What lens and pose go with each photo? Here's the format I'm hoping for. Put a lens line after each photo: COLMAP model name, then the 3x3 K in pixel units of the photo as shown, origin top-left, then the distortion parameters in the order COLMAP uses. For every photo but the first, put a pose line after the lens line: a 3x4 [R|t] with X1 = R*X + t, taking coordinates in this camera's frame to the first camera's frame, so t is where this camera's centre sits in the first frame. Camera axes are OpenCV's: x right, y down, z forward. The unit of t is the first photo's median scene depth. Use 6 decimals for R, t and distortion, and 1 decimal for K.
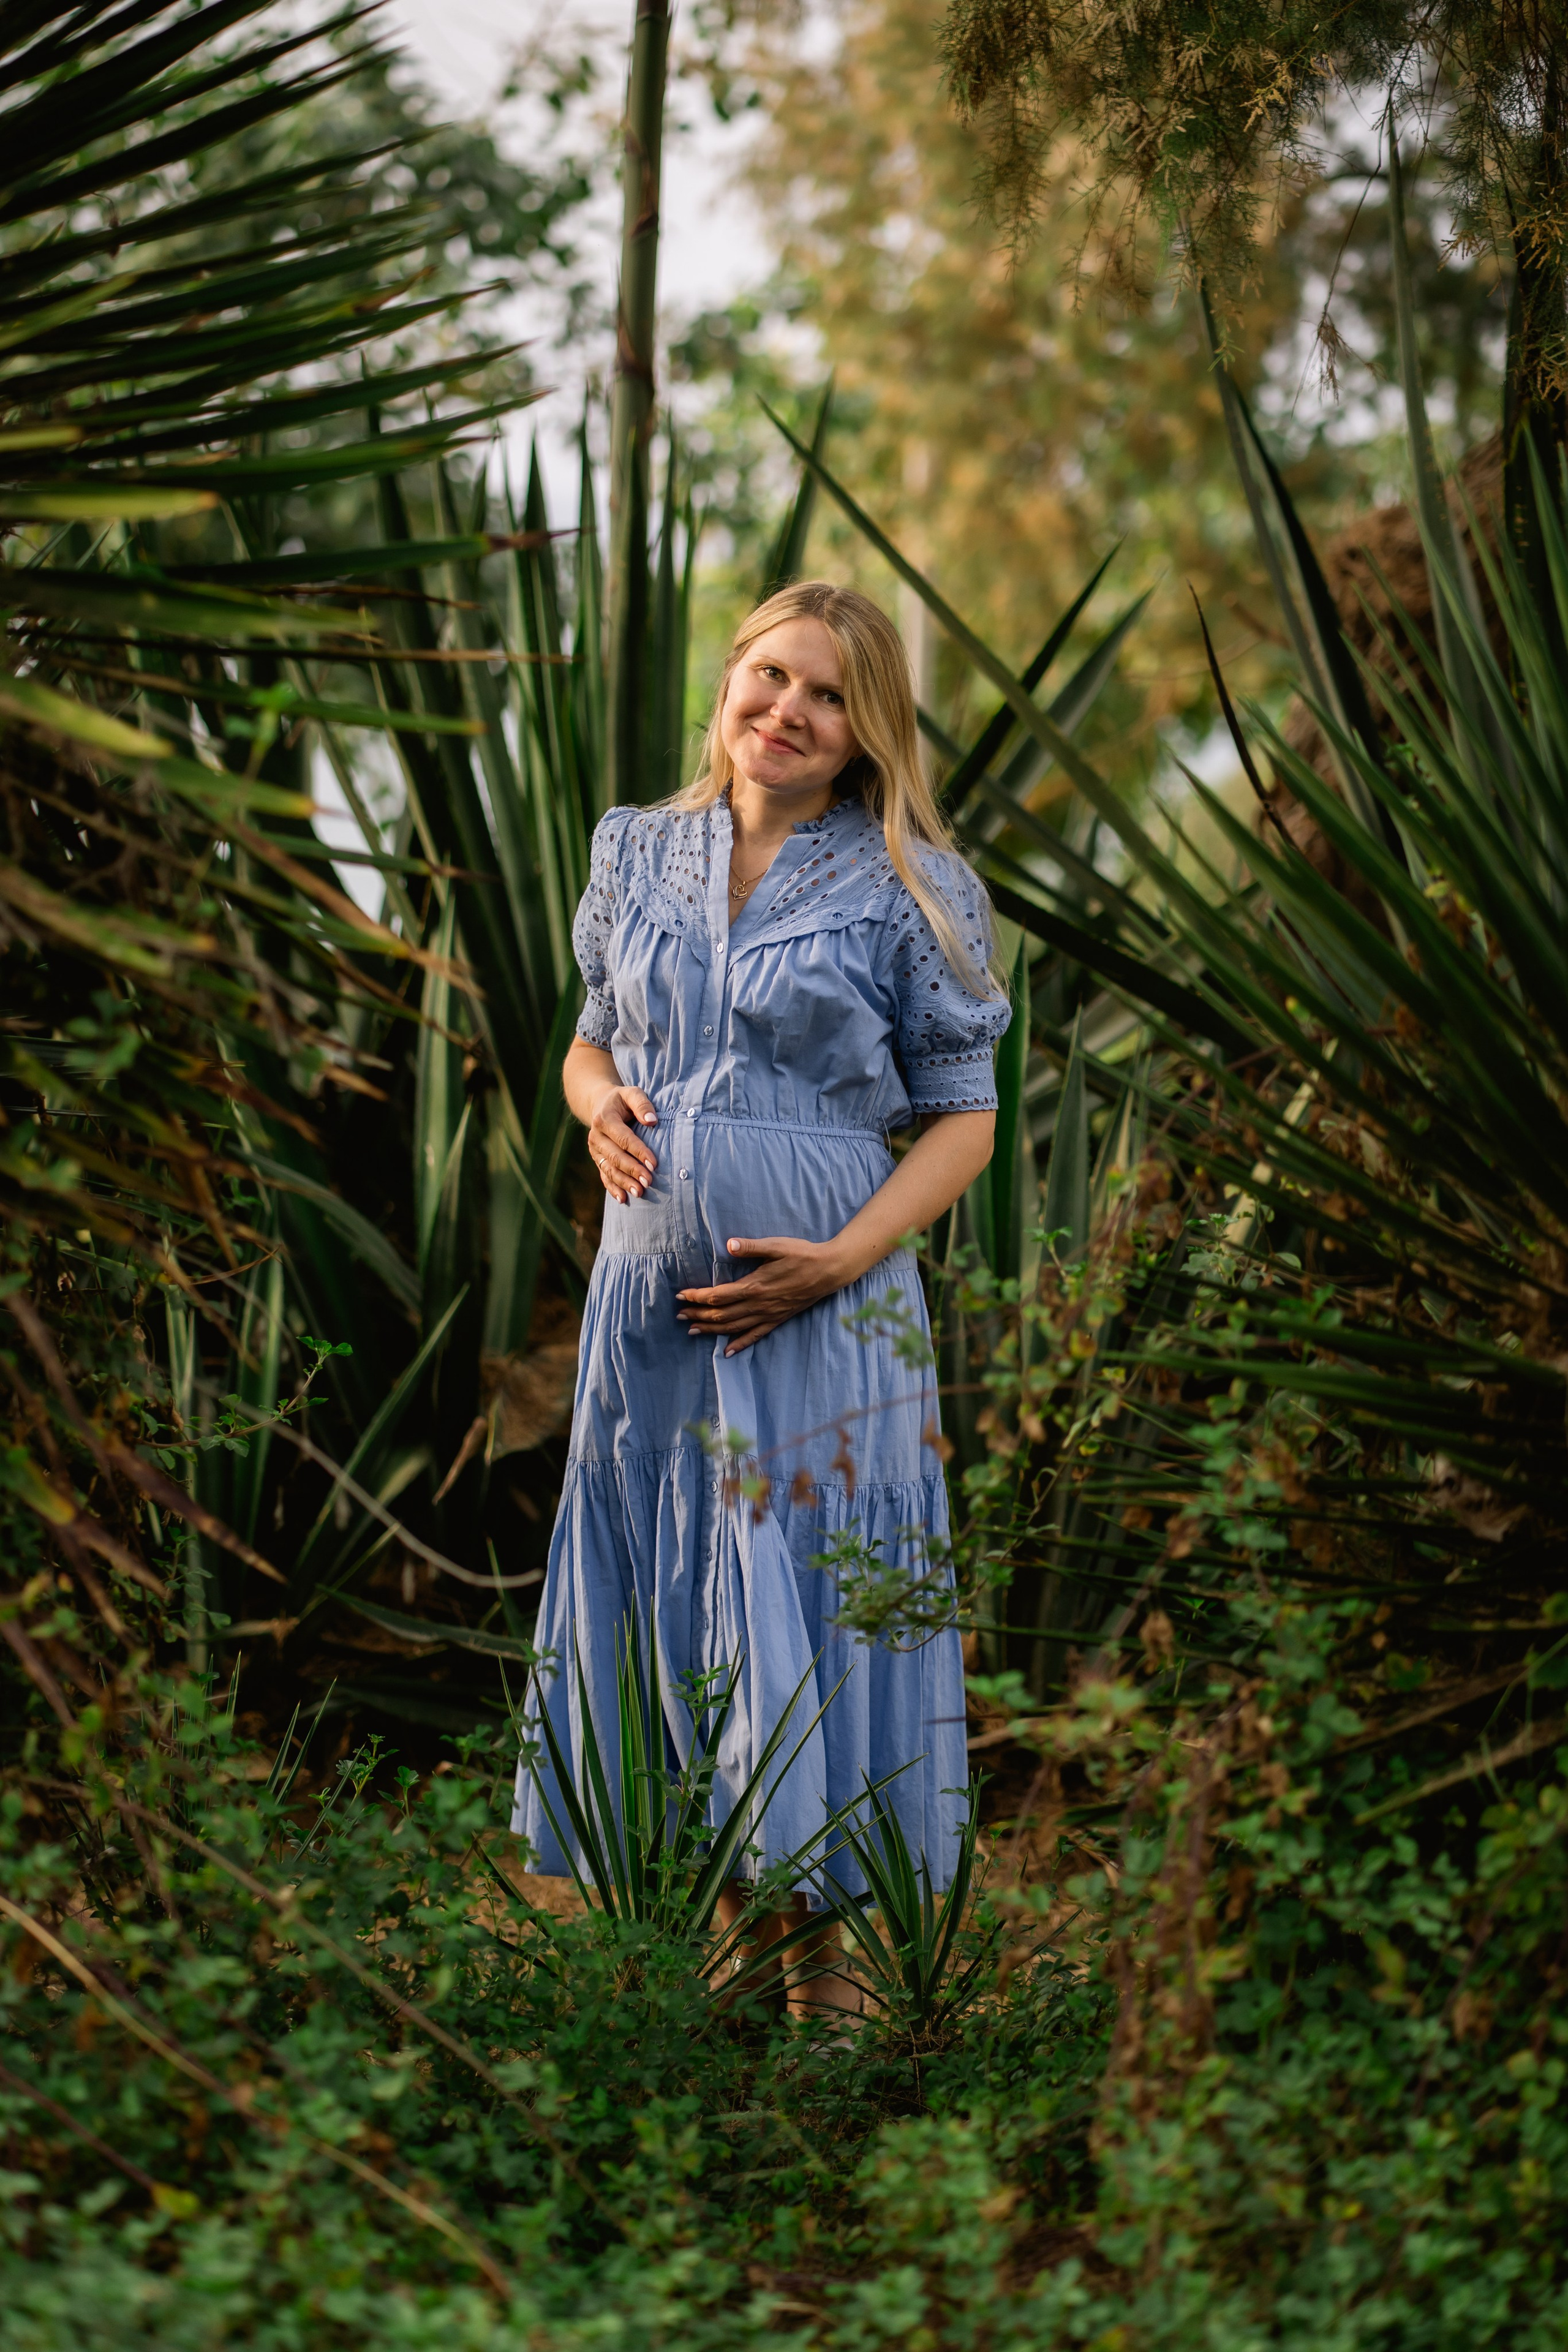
lens RADIAL K [[5726.3, 0, 833.9], [0, 5726.3, 1202.5], [0, 0, 1]] dist [0.127792, -1.567025]
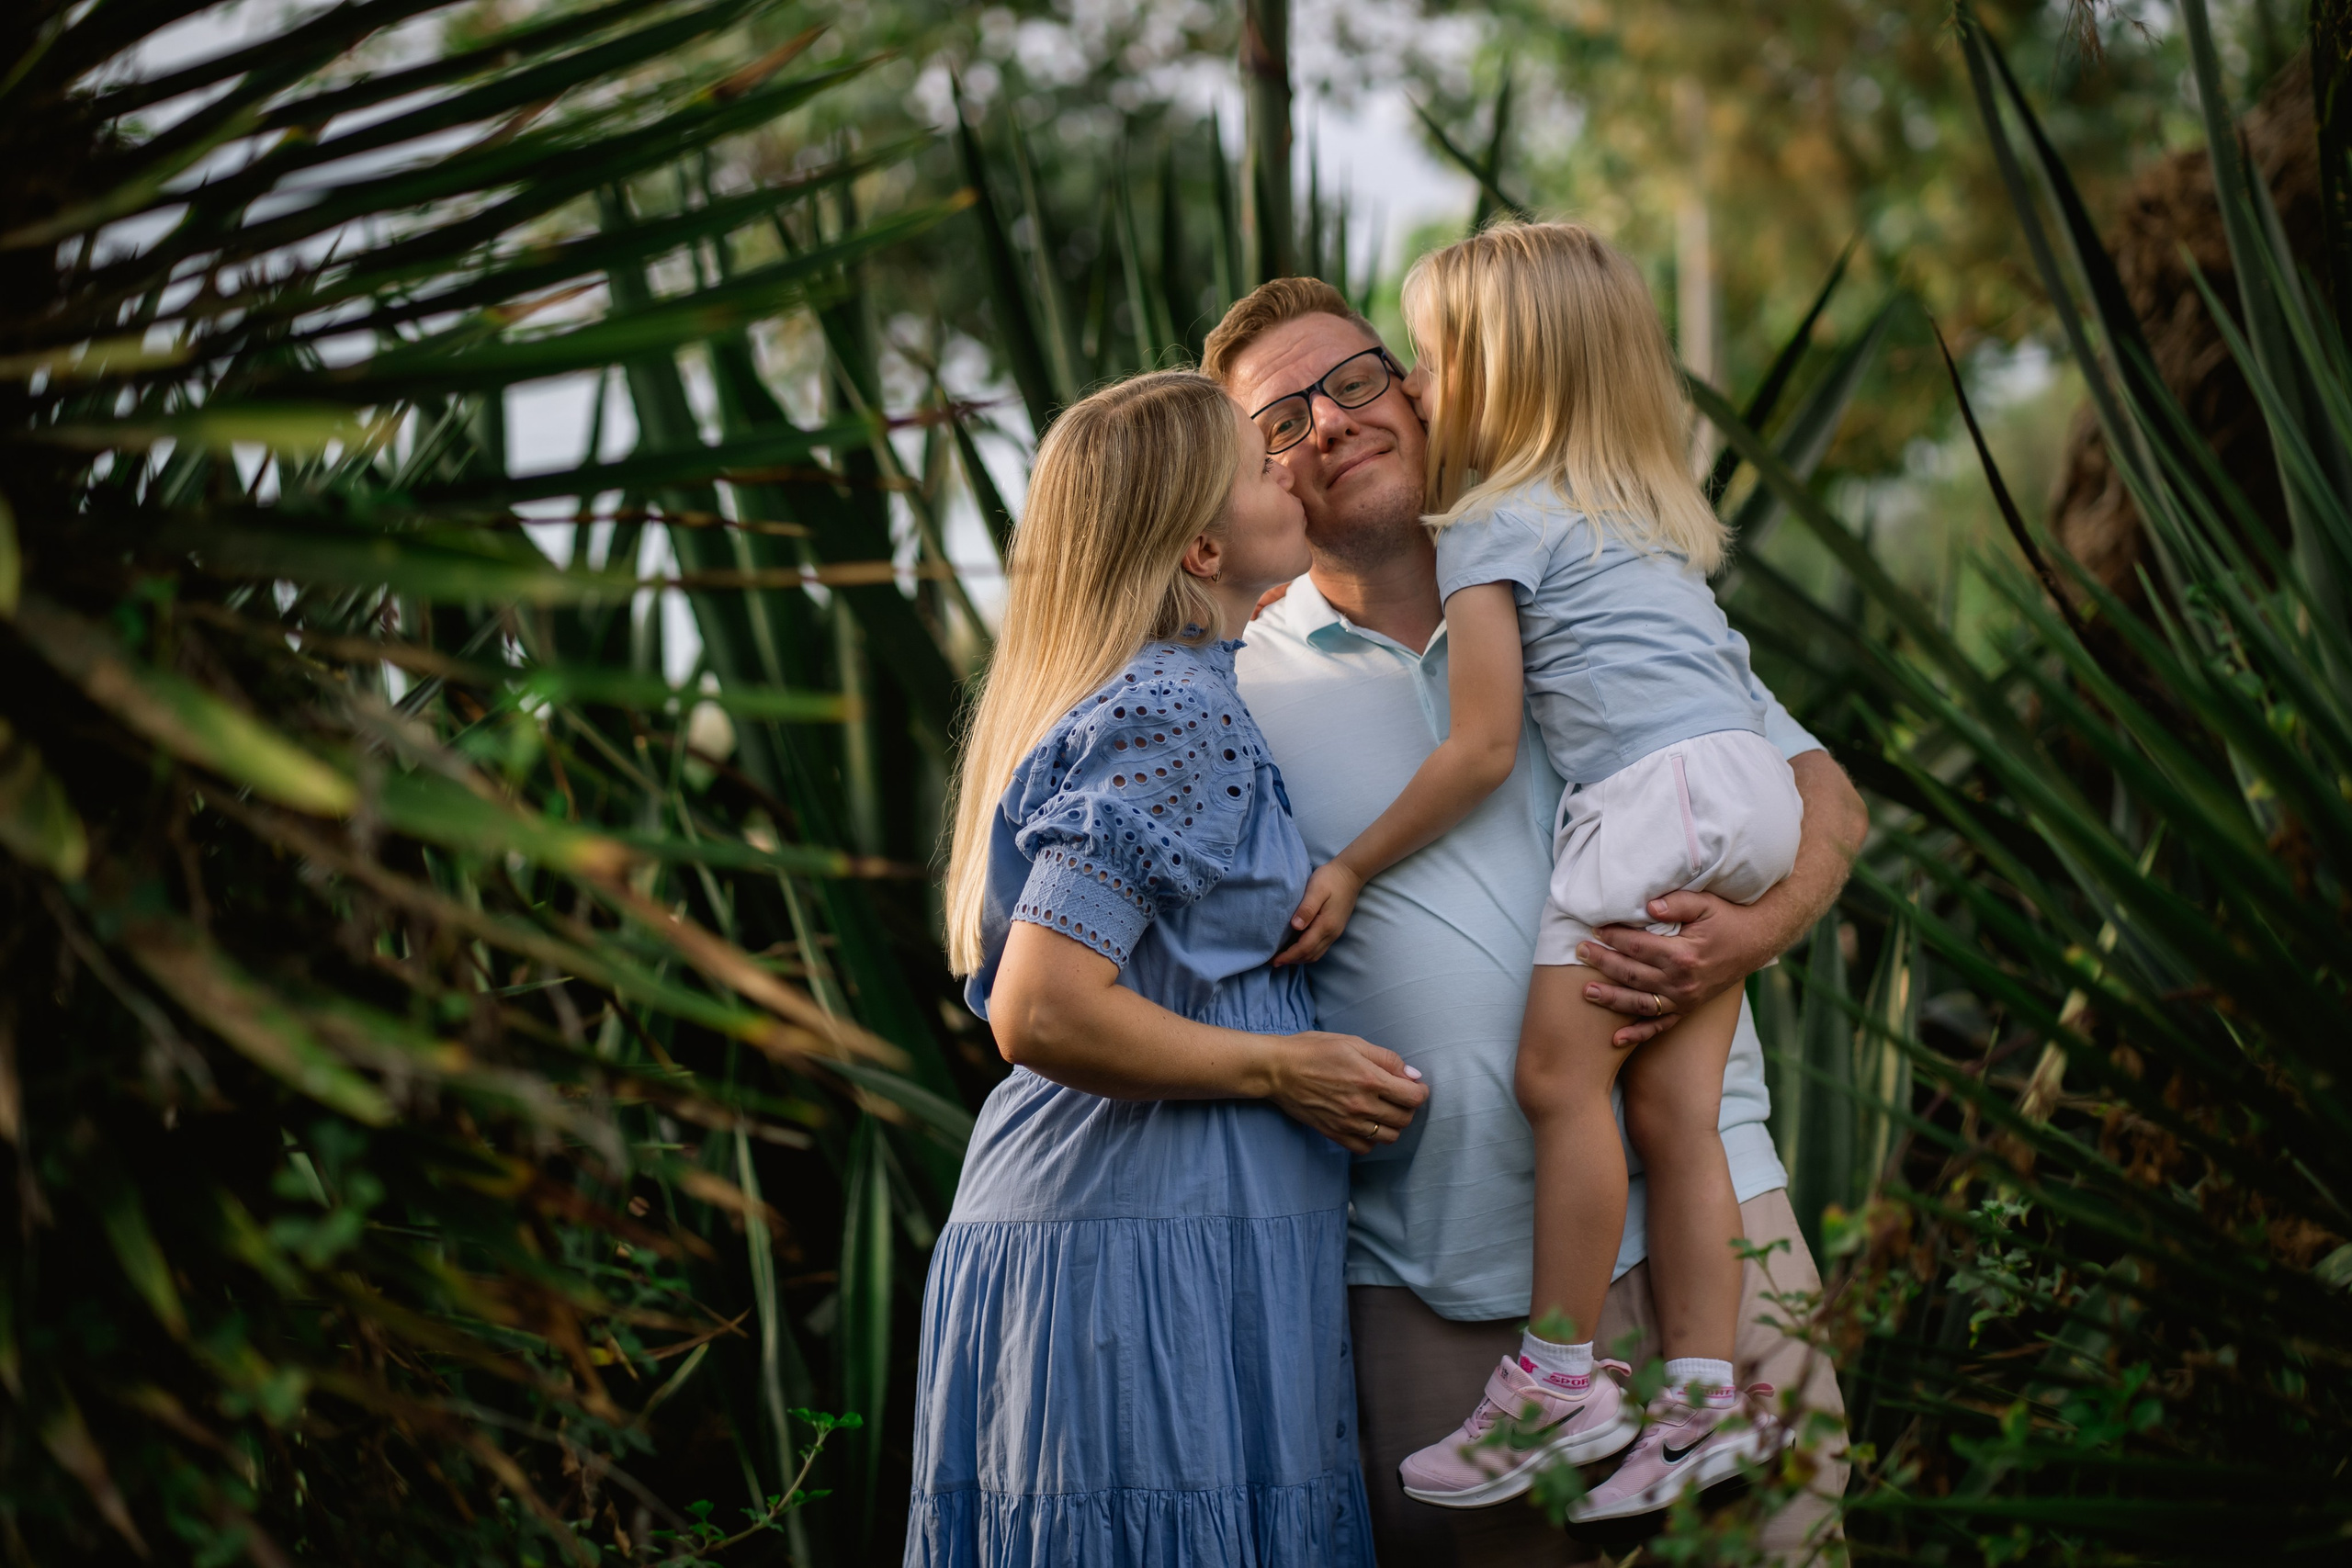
lens RADIAL K [[5750.0, 0, 1166.8], [0, 5750.0, 747.9], [0, 0, 1]] dist [0.019904, -1.116133]
pose [[0.994318, -0.059943, -0.087972, 0.033712], [0.058674, 0.998133, -0.016940, -0.057895], [0.088823, 0.011682, 0.995979, 0.284003]]
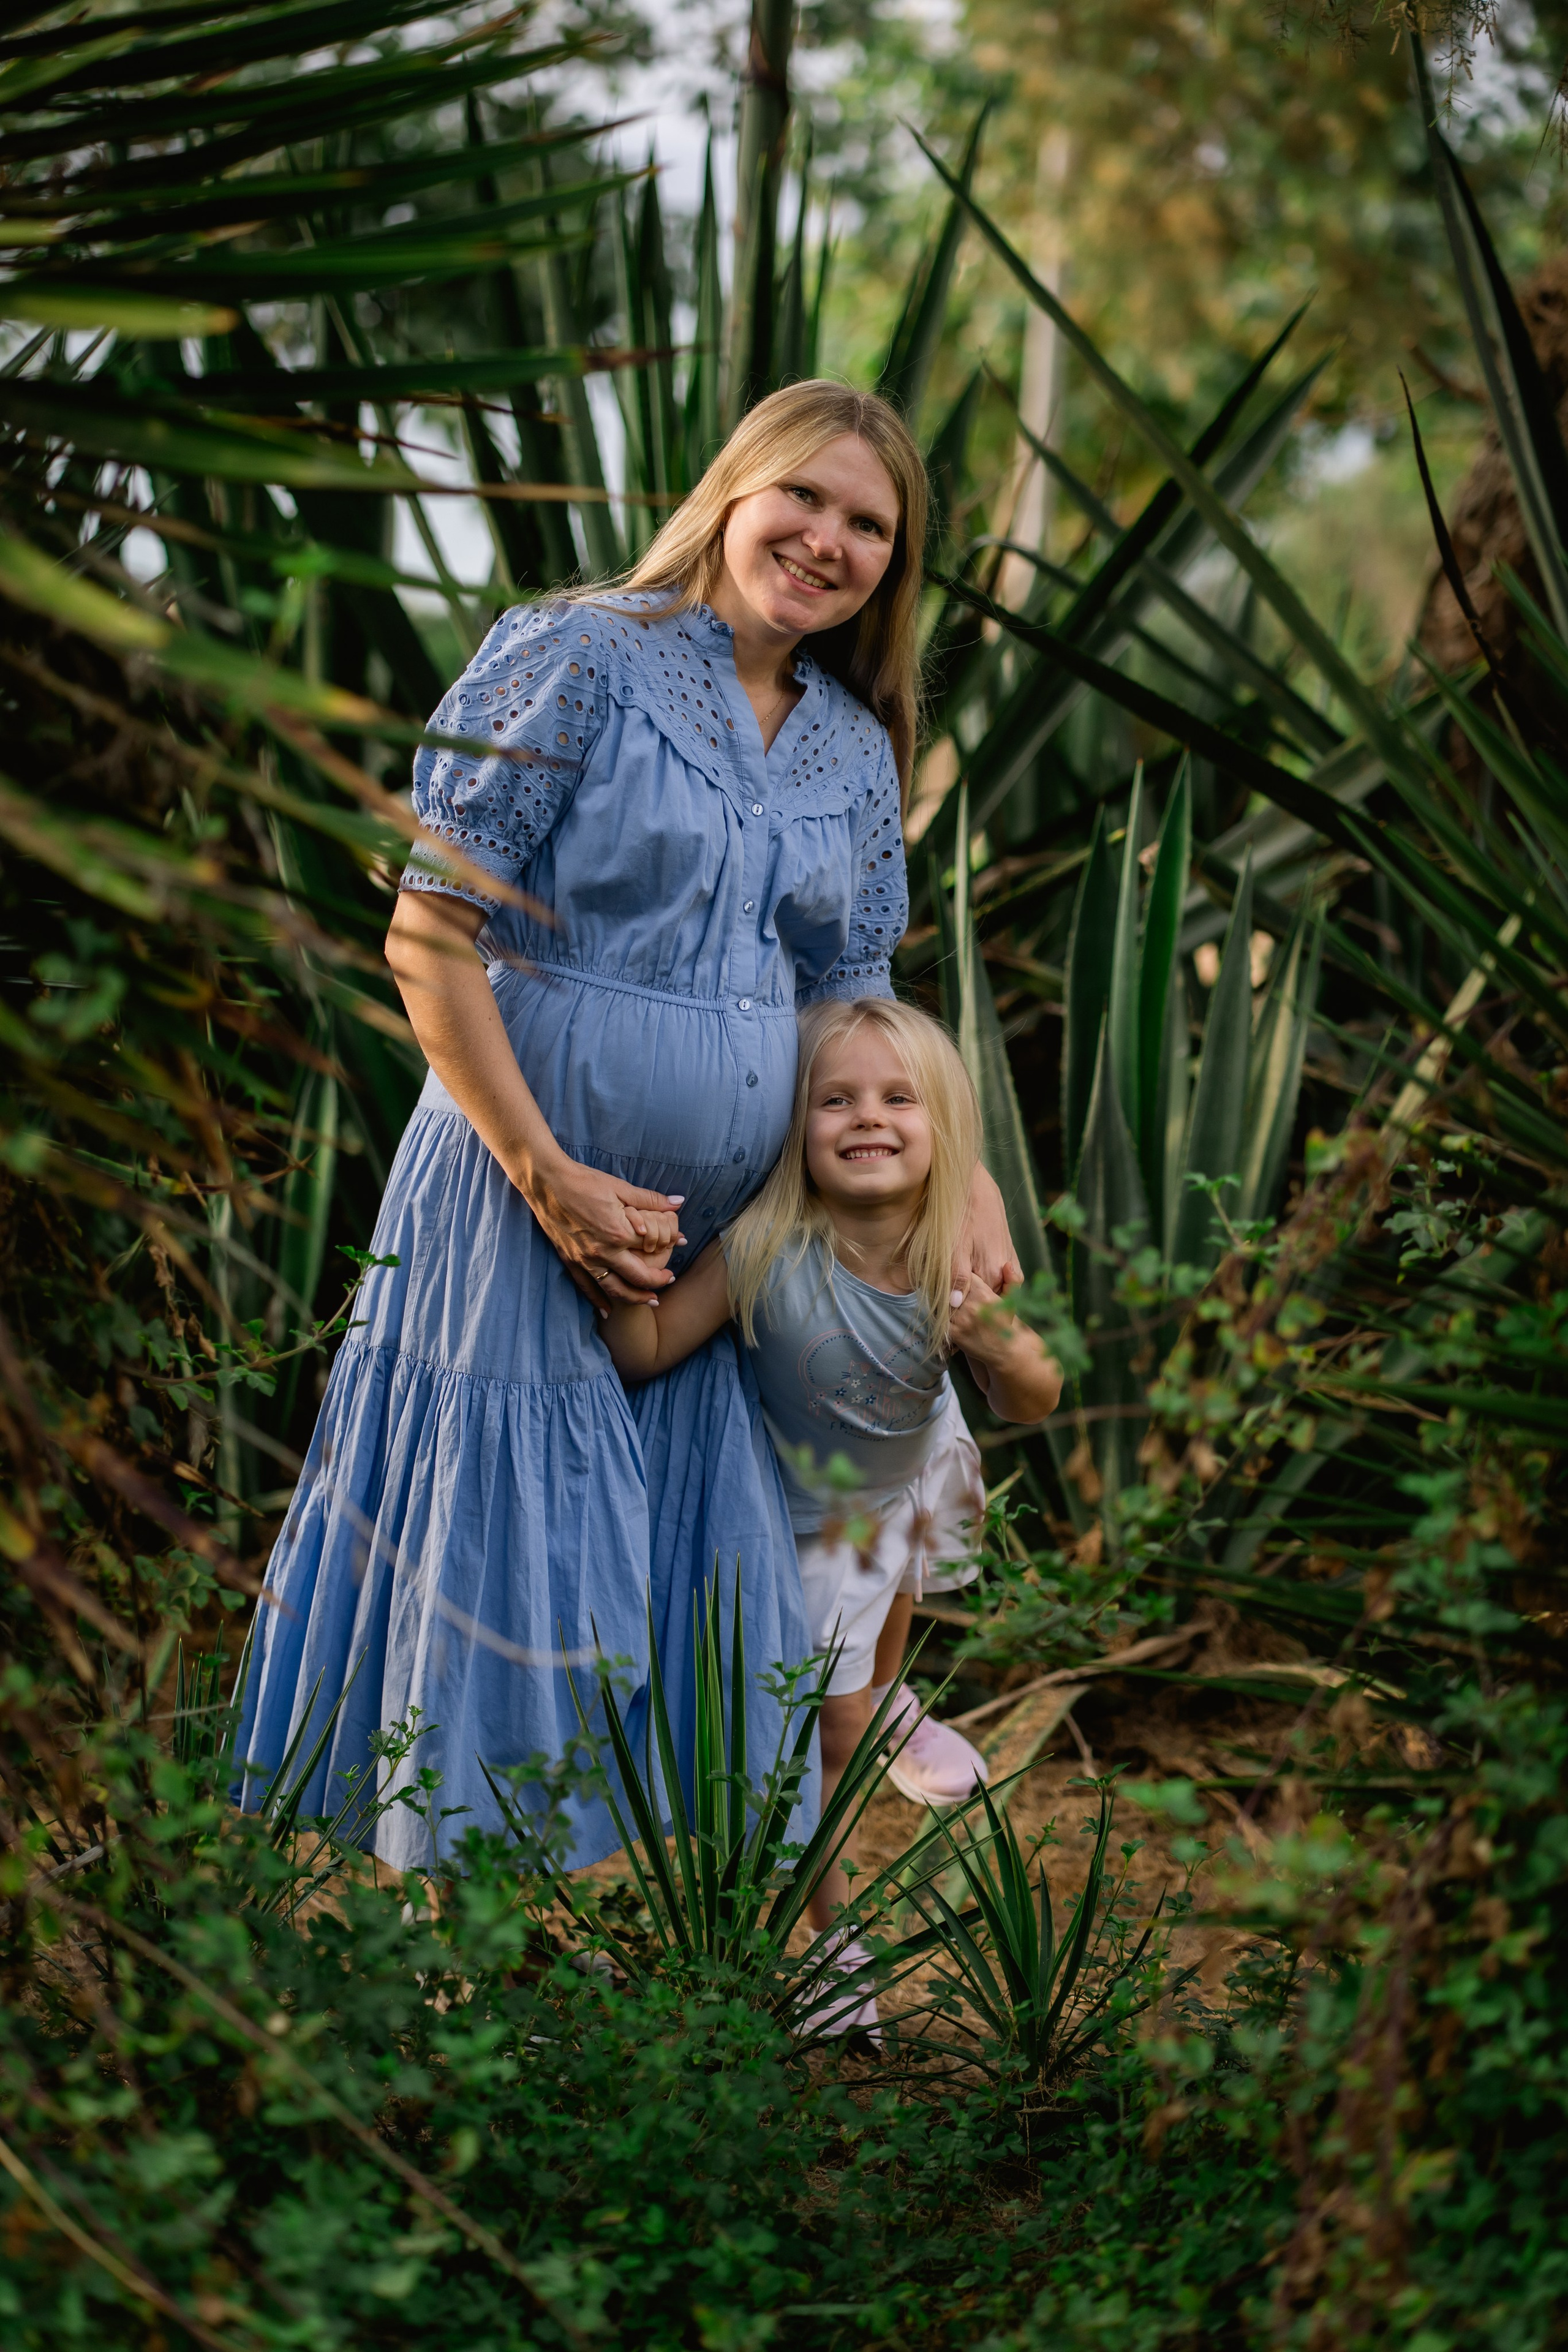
lens RADIAL K [[5726.3, 0, 833.9], [0, 5726.3, 1202.5], [0, 0, 1]] dist [0.127792, -1.567025]
pose [[0.999200, 0.036935, -0.015317, -0.007655], [-0.035973, 0.997613, 0.058939, -0.043556], [0.017458, -0.058340, 0.998144, 0.178359]]
